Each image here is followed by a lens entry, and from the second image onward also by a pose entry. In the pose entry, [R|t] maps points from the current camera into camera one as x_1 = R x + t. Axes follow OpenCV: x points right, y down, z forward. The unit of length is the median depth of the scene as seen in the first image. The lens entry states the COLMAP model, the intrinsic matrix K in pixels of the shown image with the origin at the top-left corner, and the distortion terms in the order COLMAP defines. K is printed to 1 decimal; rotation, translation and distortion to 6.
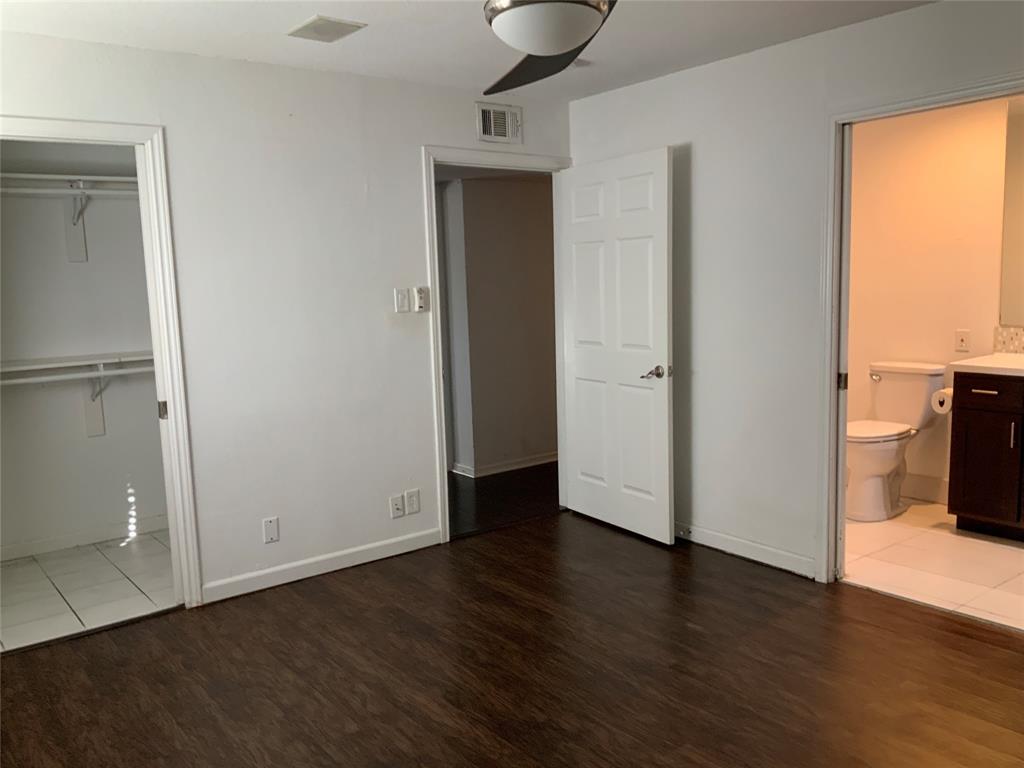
lens RADIAL K [[859.0, 0, 512.2], [0, 859.0, 382.2], [0, 0, 1]] dist [0.061532, -0.113375]
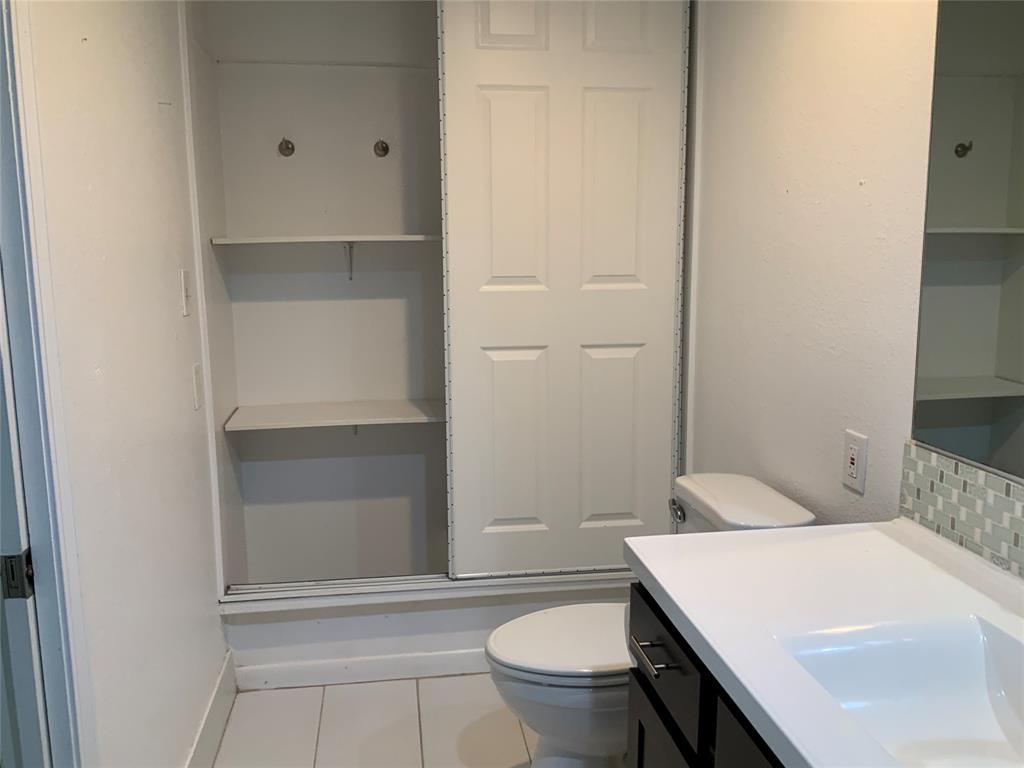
lens RADIAL K [[859.0, 0, 512.1], [0, 859.0, 385.8], [0, 0, 1]] dist [0.061532, -0.113375]
pose [[0.868501, 0.110522, -0.483210, 0.585911], [-0.090638, 0.993800, 0.064398, -0.093291], [0.487331, -0.012133, 0.873133, 0.631820]]
